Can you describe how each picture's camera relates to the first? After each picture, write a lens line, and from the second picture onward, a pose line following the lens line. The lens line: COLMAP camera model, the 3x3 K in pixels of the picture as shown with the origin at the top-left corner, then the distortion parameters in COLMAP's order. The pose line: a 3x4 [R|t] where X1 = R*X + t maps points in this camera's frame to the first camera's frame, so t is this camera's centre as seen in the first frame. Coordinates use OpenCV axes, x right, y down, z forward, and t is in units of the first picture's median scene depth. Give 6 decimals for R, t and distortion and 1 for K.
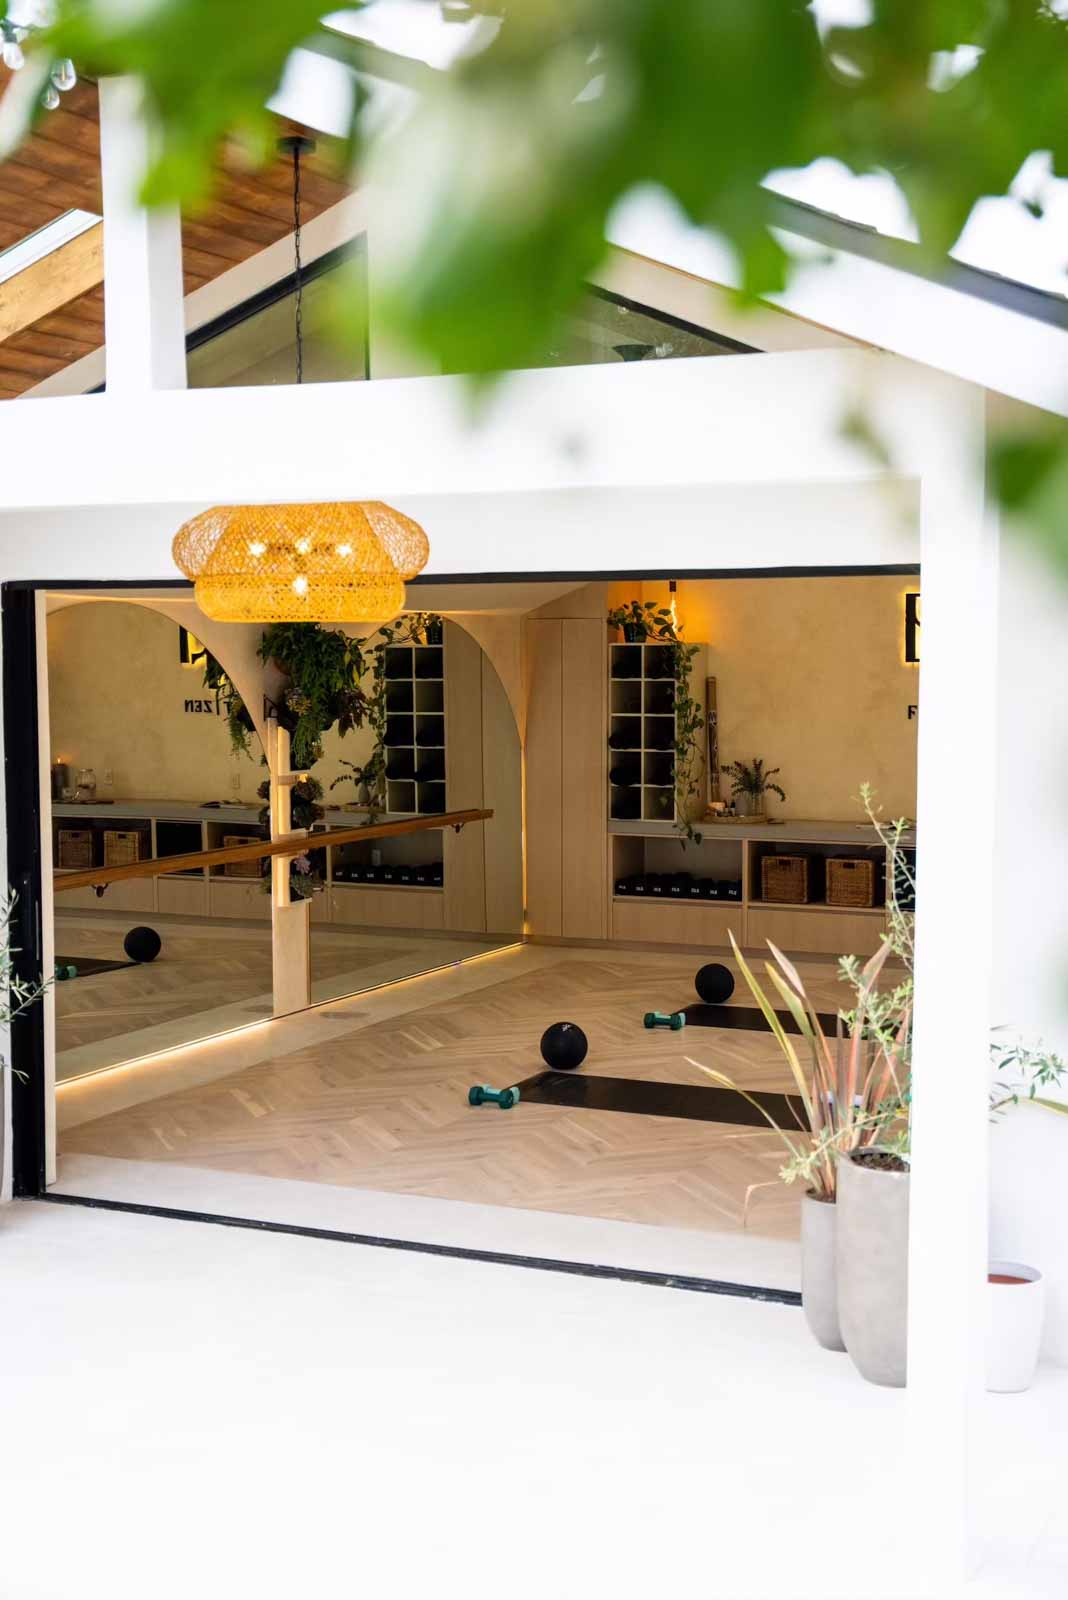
lens RADIAL K [[2062.0, 0, 534.0], [0, 2062.0, 800.0], [0, 0, 1]] dist [0.032416, 0.023878]
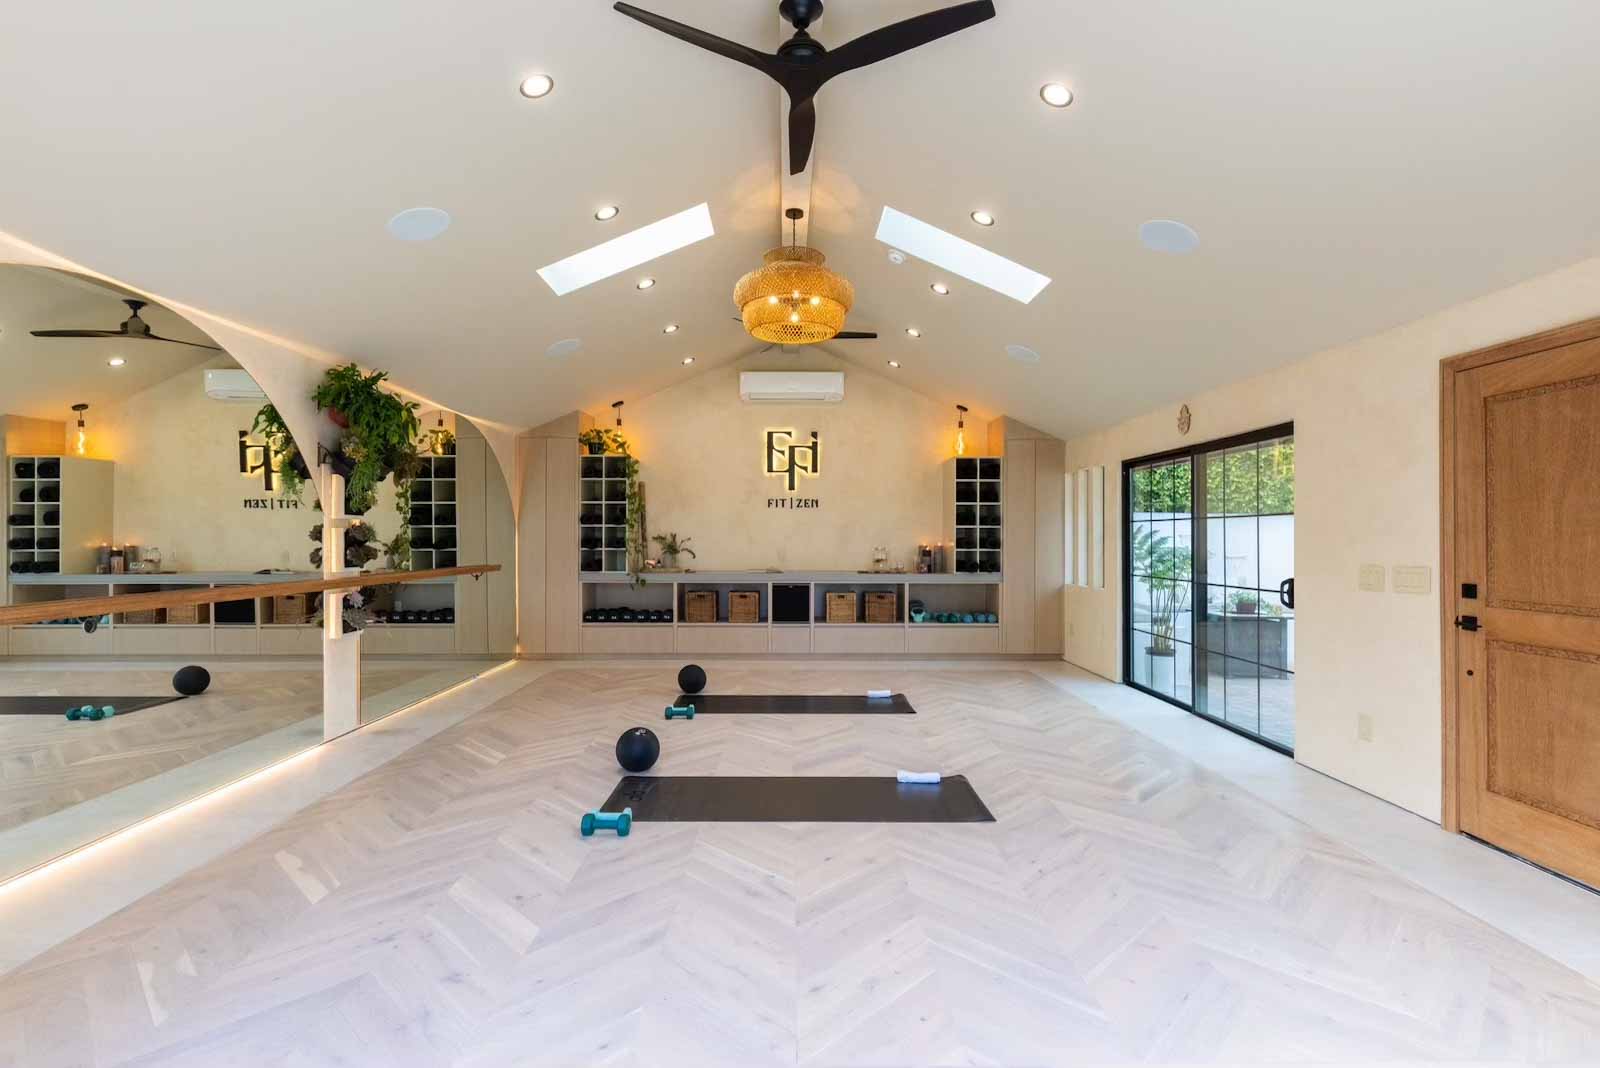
lens RADIAL K [[774.5, 0, 799.7], [0, 774.5, 535.7], [0, 0, 1]] dist [-0.006008, 0.000461]
pose [[0.902329, 0.004626, 0.431024, -0.062890], [0.028284, 0.997152, -0.069912, 0.027311], [-0.430120, 0.075275, 0.899628, 0.429642]]
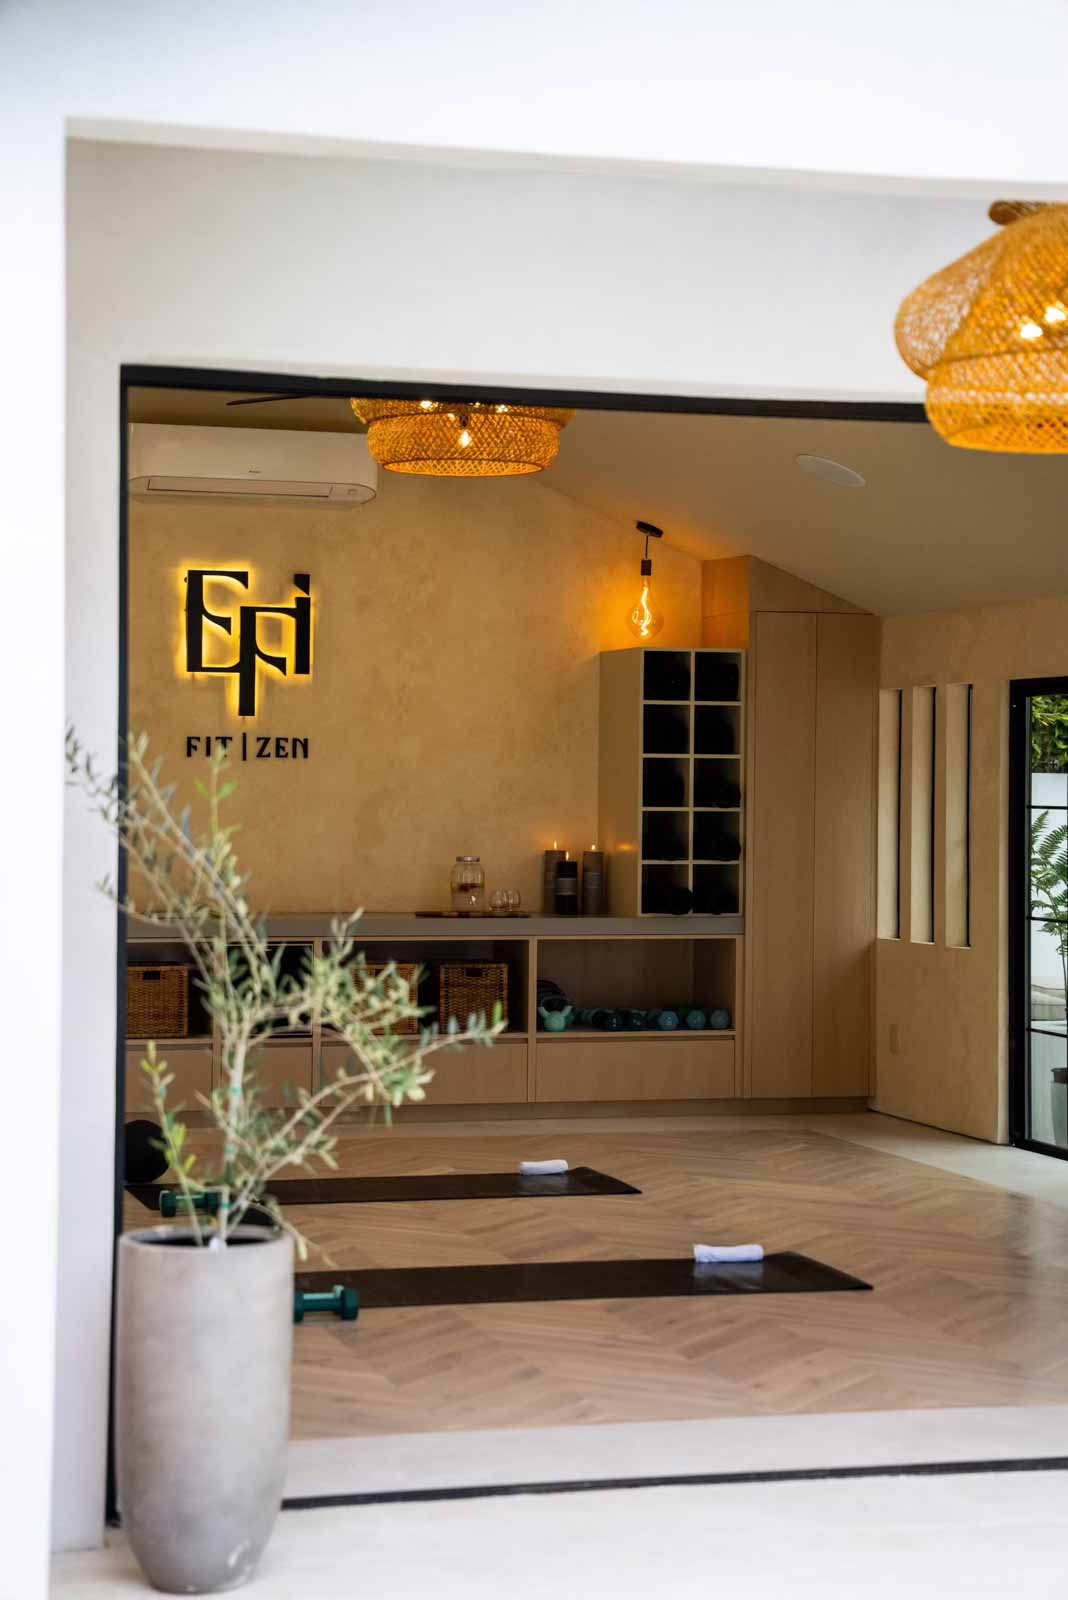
lens RADIAL K [[3058.1, 0, 532.7], [0, 3058.1, 802.8], [0, 0, 1]] dist [0.272918, 0.339399]
pose [[0.751222, 0.003338, 0.660042, -0.388709], [0.039579, 0.997960, -0.050093, 0.029786], [-0.658862, 0.063754, 0.749557, 0.179744]]
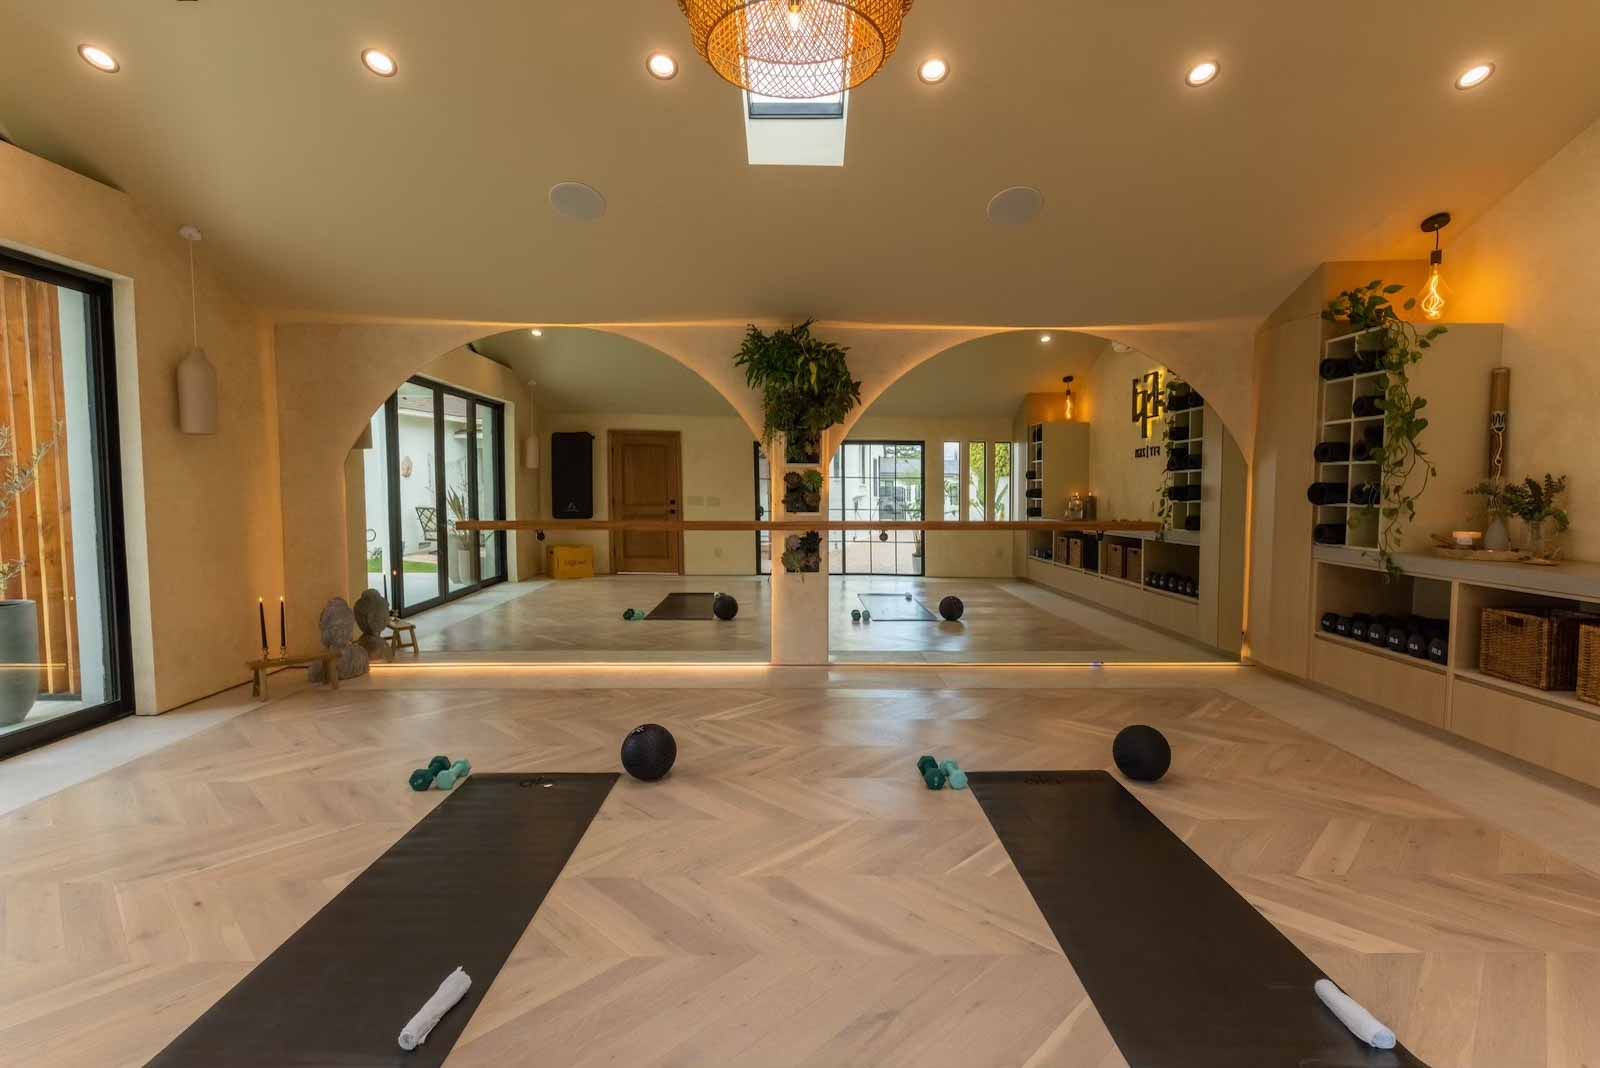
lens RADIAL K [[768.1, 0, 804.8], [0, 768.1, 529.5], [0, 0, 1]] dist [0.004703, 0.000417]
pose [[0.432445, 0.053328, -0.900082, 0.240972], [-0.068661, 0.997299, 0.026100, 0.009816], [0.899042, 0.050513, 0.434938, 0.671752]]
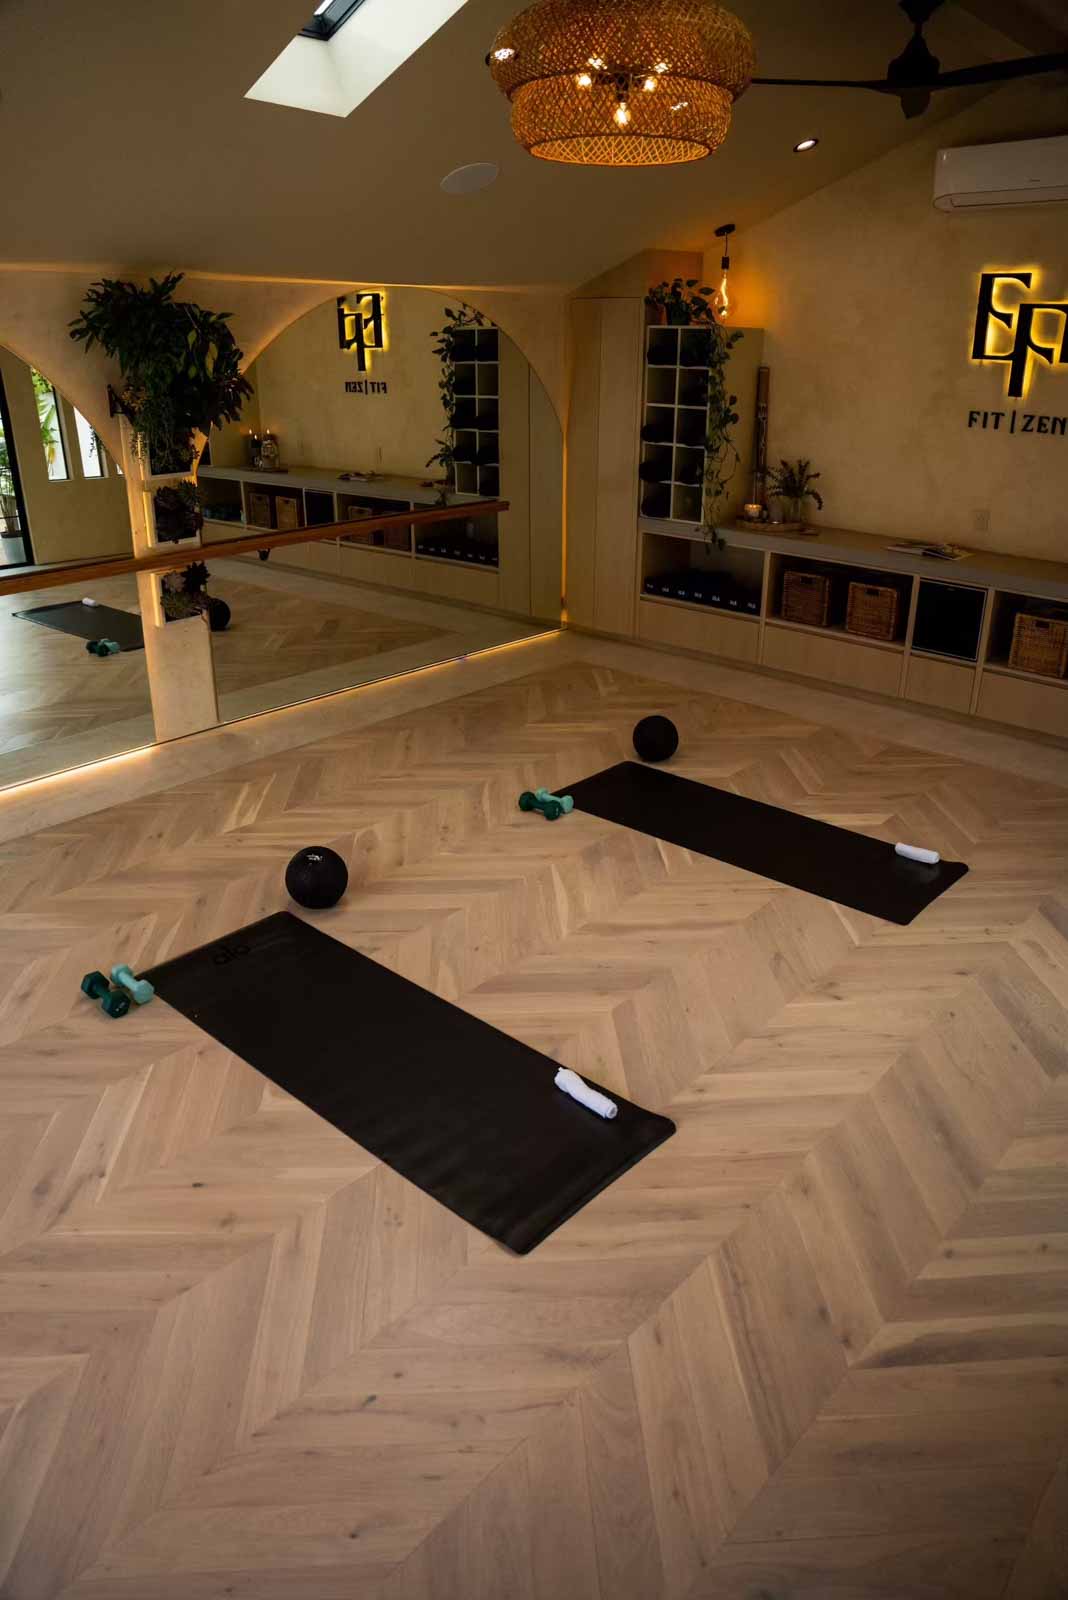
lens RADIAL K [[1099.7, 0, 531.9], [0, 1099.7, 797.5], [0, 0, 1]] dist [-0.176808, 0.128057]
pose [[0.955762, 0.123264, -0.267069, 0.142307], [-0.030744, 0.944848, 0.326064, -0.030598], [0.292531, -0.303428, 0.906839, 0.491553]]
